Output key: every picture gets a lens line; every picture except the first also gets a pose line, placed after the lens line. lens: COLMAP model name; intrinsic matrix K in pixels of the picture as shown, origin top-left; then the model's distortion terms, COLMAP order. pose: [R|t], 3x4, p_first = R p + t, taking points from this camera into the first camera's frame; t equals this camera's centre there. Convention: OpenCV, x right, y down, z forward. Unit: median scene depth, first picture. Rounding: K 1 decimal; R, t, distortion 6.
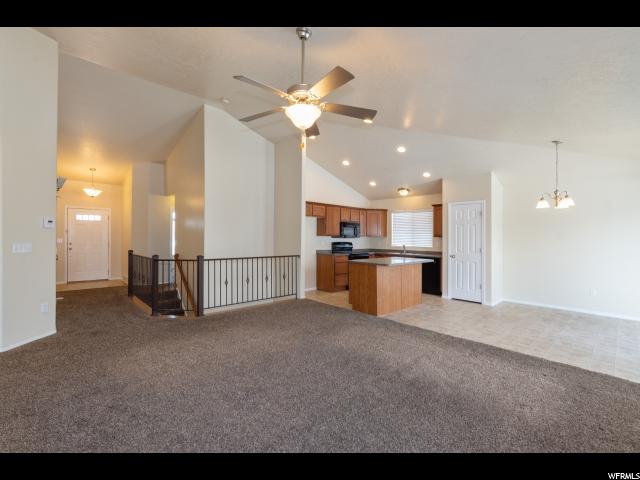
lens RADIAL K [[282.9, 0, 314.9], [0, 282.9, 227.3], [0, 0, 1]] dist [0.011525, -0.000036]
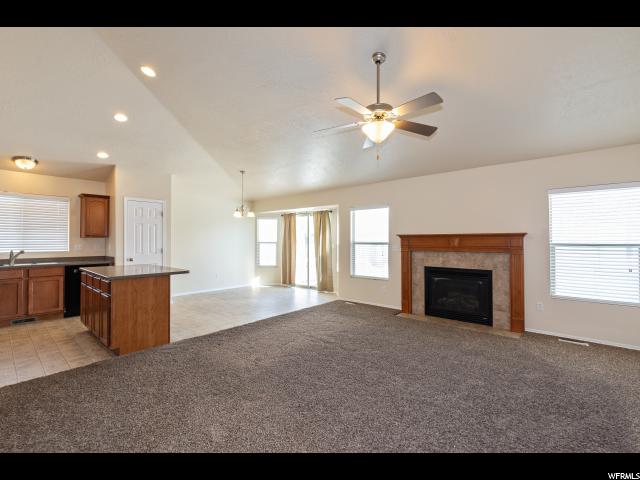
lens RADIAL K [[287.0, 0, 311.4], [0, 287.0, 235.3], [0, 0, 1]] dist [0.013367, 0.000313]
pose [[-0.086973, 0.005851, 0.996193, -0.363743], [-0.037620, 0.999250, -0.009154, 0.012992], [-0.995500, -0.038273, -0.086688, 0.441844]]
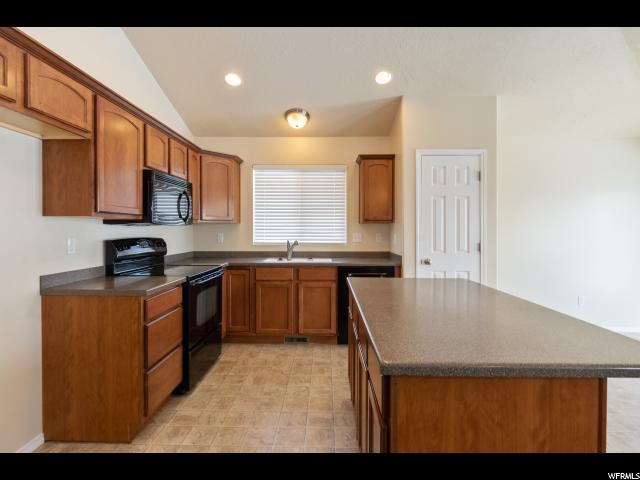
lens RADIAL K [[321.9, 0, 319.4], [0, 321.9, 233.2], [0, 0, 1]] dist [0.000244, 0.000074]
pose [[0.690403, -0.019660, 0.723158, -0.026159], [-0.019777, 0.998744, 0.046034, 0.027055], [-0.723155, -0.046084, 0.689147, 0.630168]]
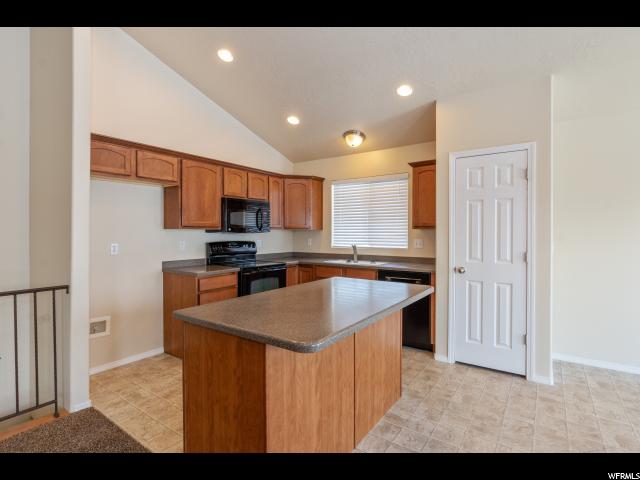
lens RADIAL K [[321.9, 0, 319.4], [0, 321.9, 233.2], [0, 0, 1]] dist [0.000244, 0.000074]
pose [[0.976649, -0.012867, 0.214453, 0.130512], [0.004505, 0.999212, 0.039435, 0.018173], [-0.214792, -0.037548, 0.975938, 0.455050]]
